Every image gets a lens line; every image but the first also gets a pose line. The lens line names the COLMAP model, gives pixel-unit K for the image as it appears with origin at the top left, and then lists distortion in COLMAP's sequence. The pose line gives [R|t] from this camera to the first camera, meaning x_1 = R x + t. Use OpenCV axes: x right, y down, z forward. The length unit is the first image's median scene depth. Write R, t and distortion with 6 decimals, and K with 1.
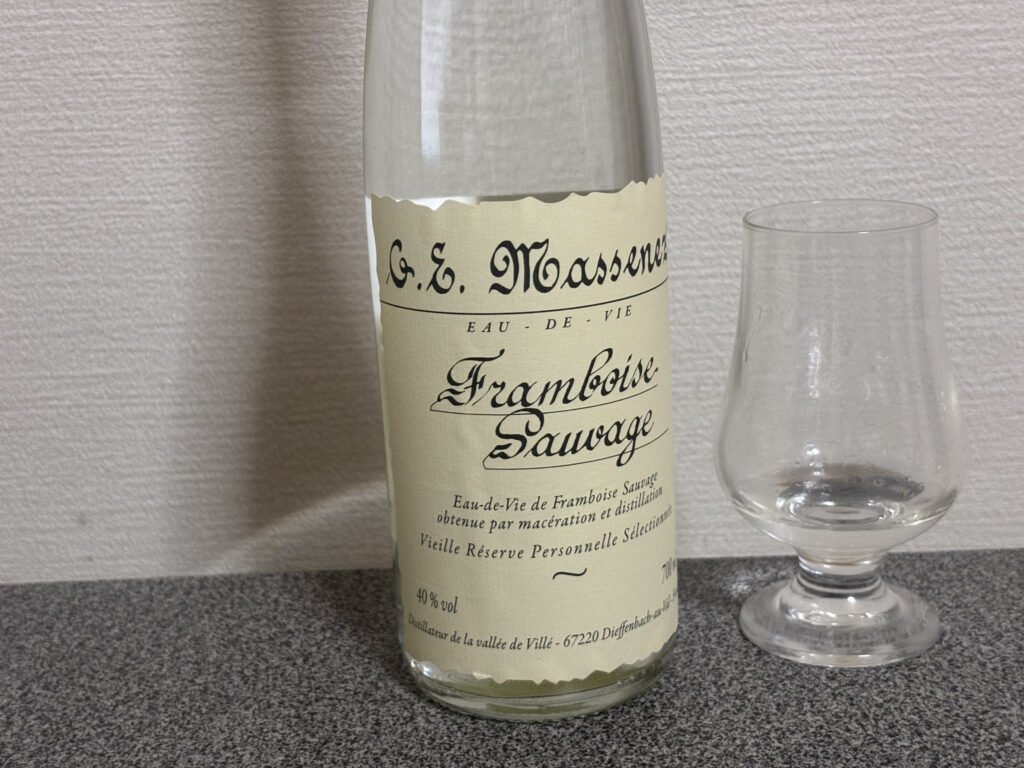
lens RADIAL K [[1685.7, 0, 492.3], [0, 1685.7, 420.1], [0, 0, 1]] dist [-0.006935, 0.000000]
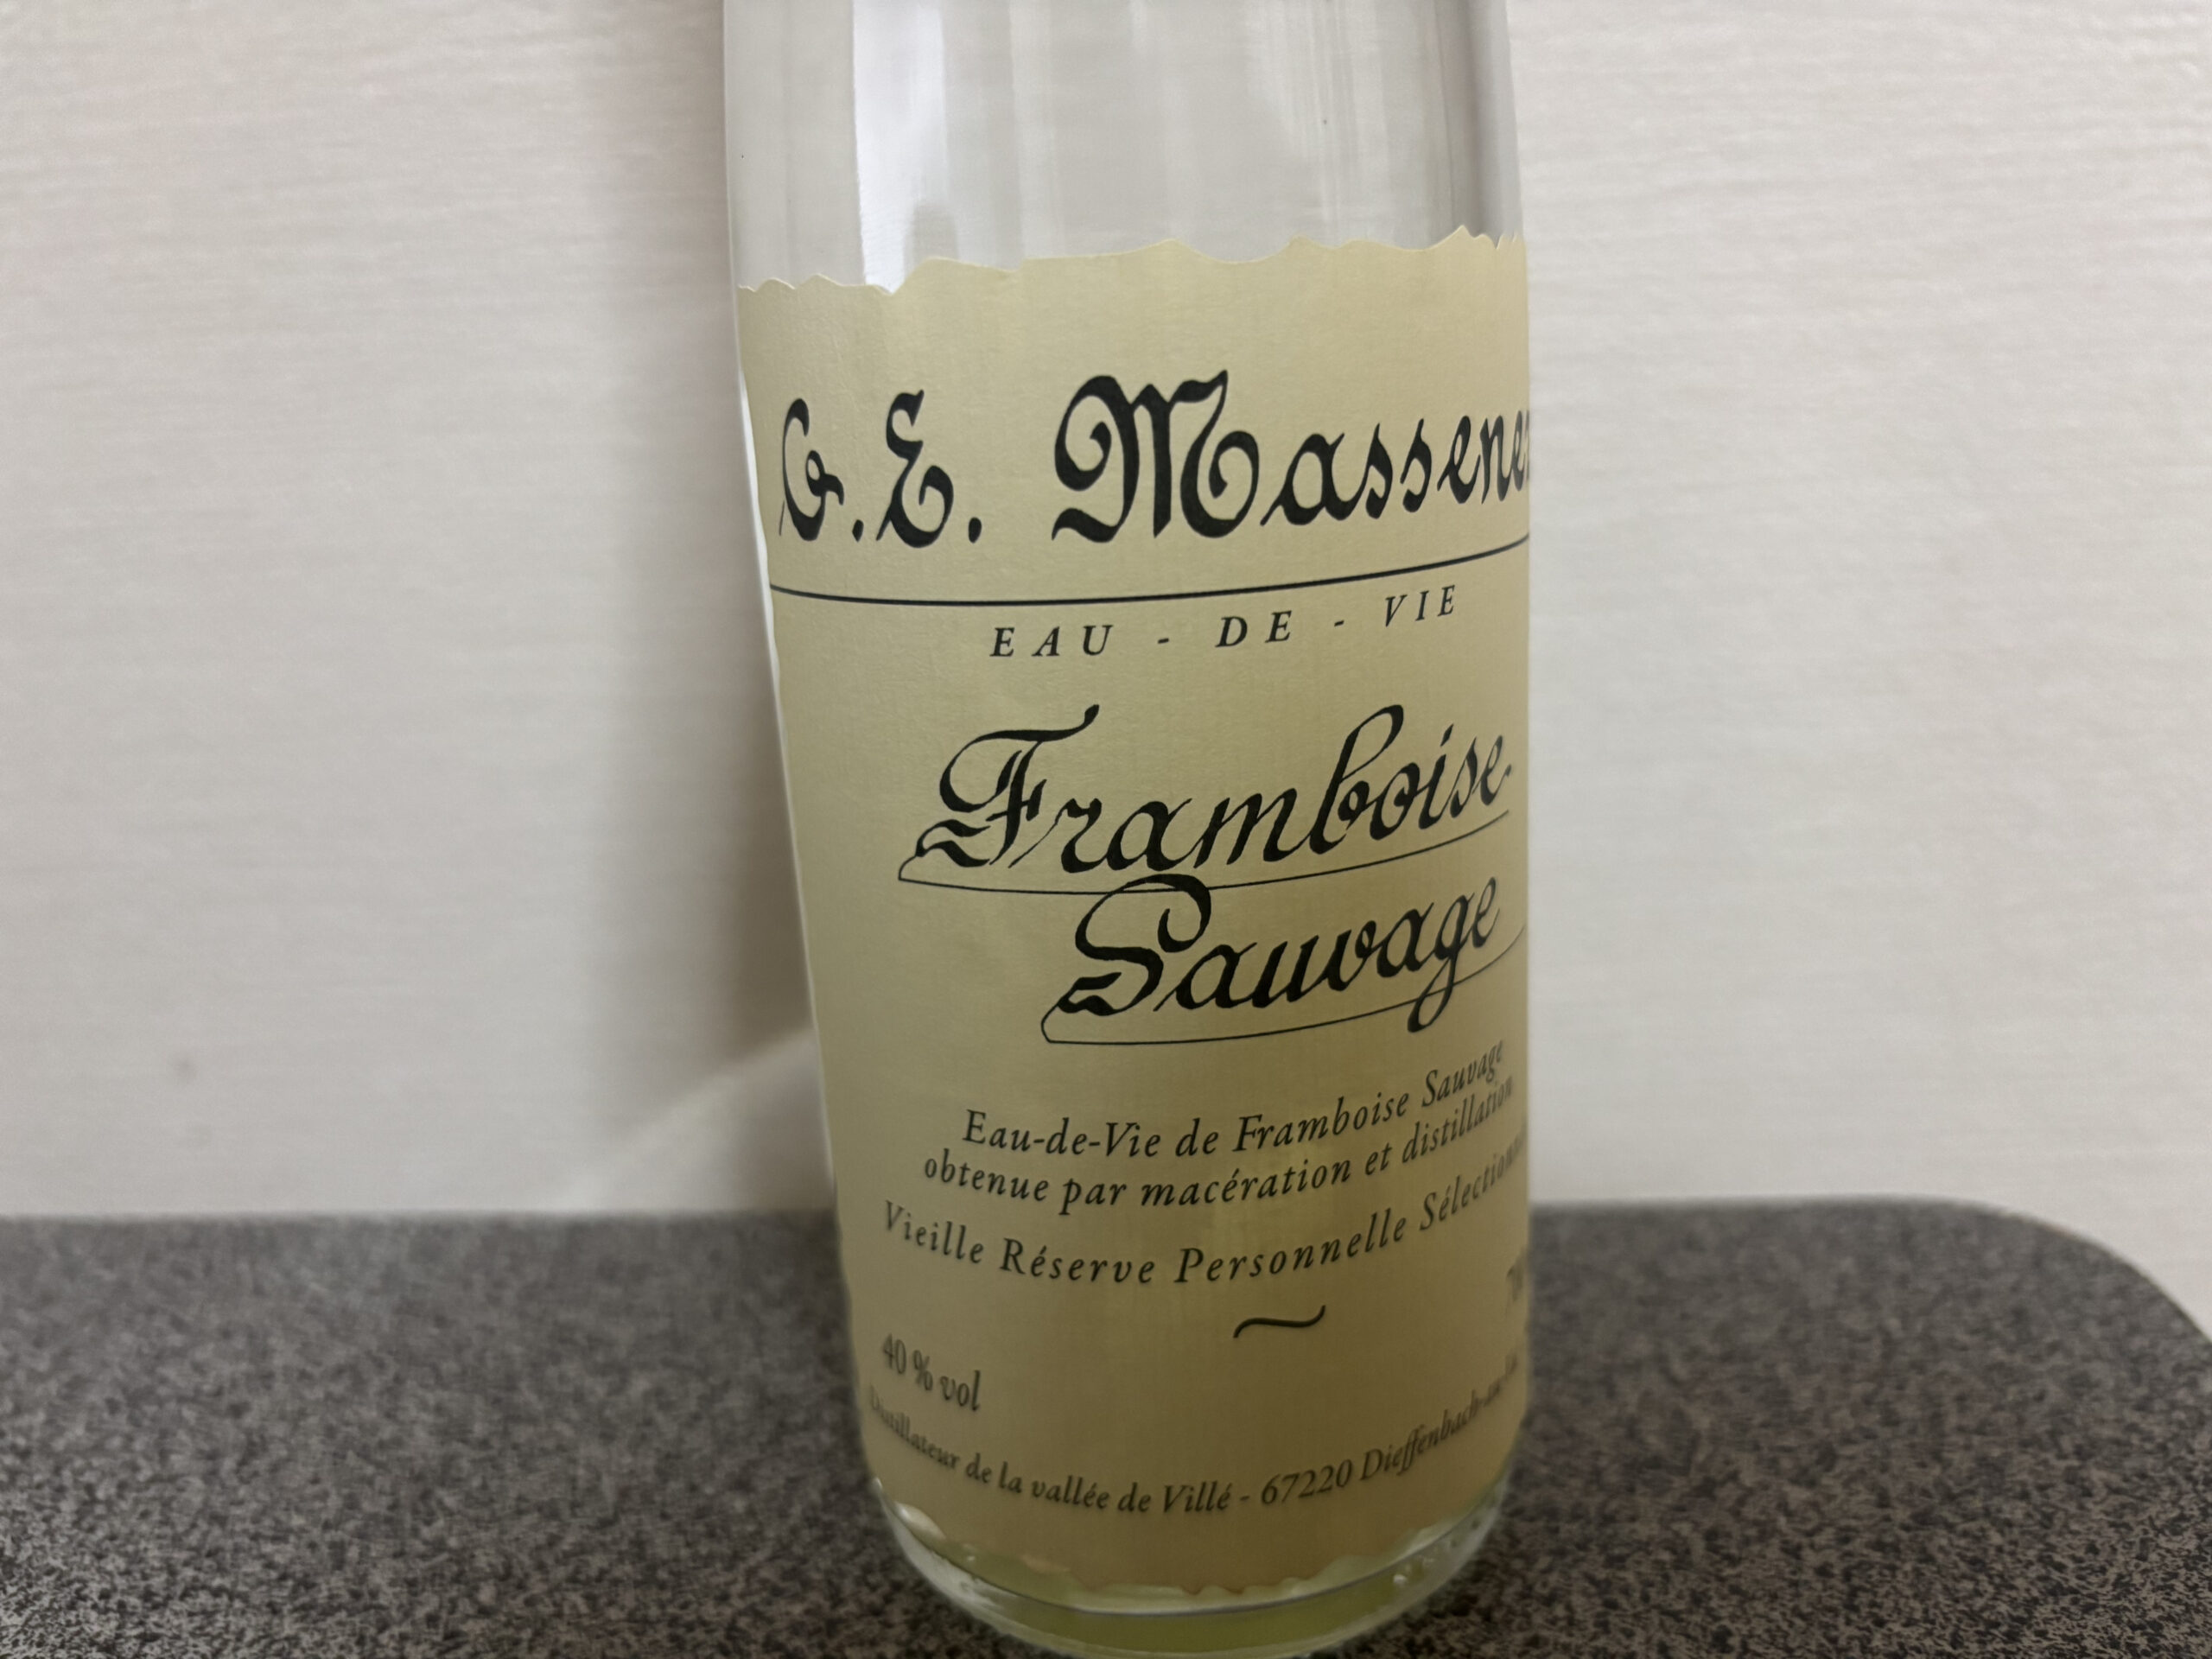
lens RADIAL K [[1767.0, 0, 1141.7], [0, 1767.0, 873.9], [0, 0, 1]] dist [-0.019731, -0.039217]
pose [[0.999180, 0.010053, -0.039226, 0.140225], [-0.009995, 0.999949, 0.001665, -0.015855], [0.039241, -0.001272, 0.999229, 0.535879]]
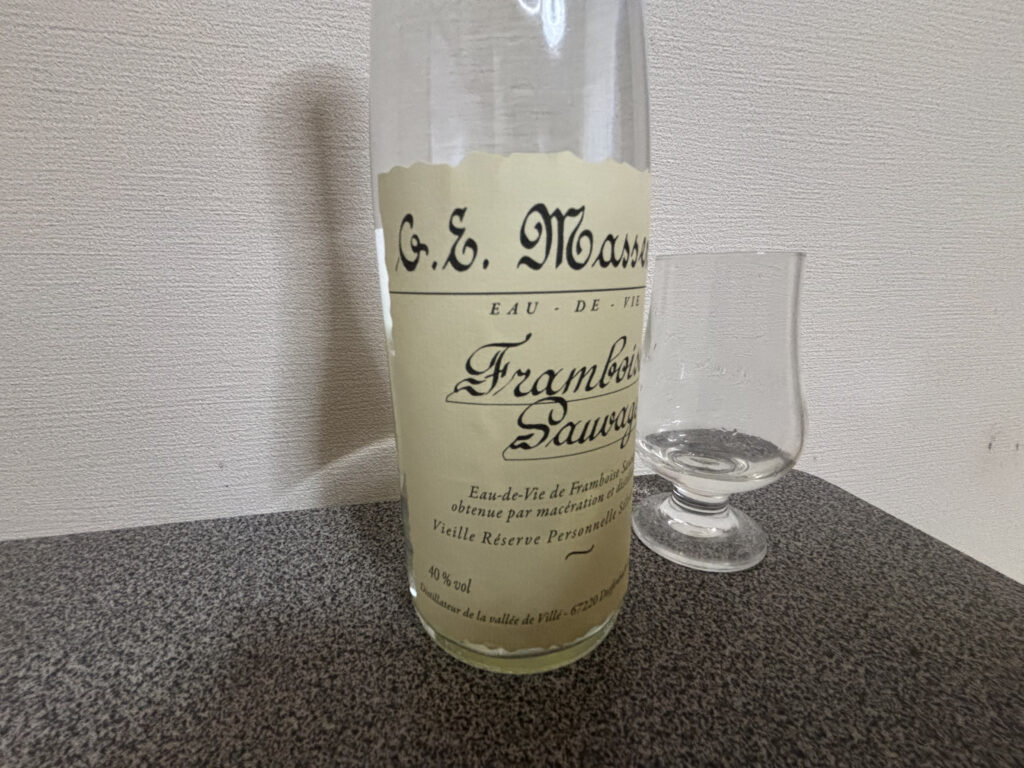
lens RADIAL K [[412.1, 0, 504.1], [0, 412.1, 391.2], [0, 0, 1]] dist [-0.003778, -0.000513]
pose [[0.977772, -0.019617, 0.208753, -0.045294], [0.024939, 0.999427, -0.022892, -0.004561], [-0.208184, 0.027589, 0.977700, 0.648424]]
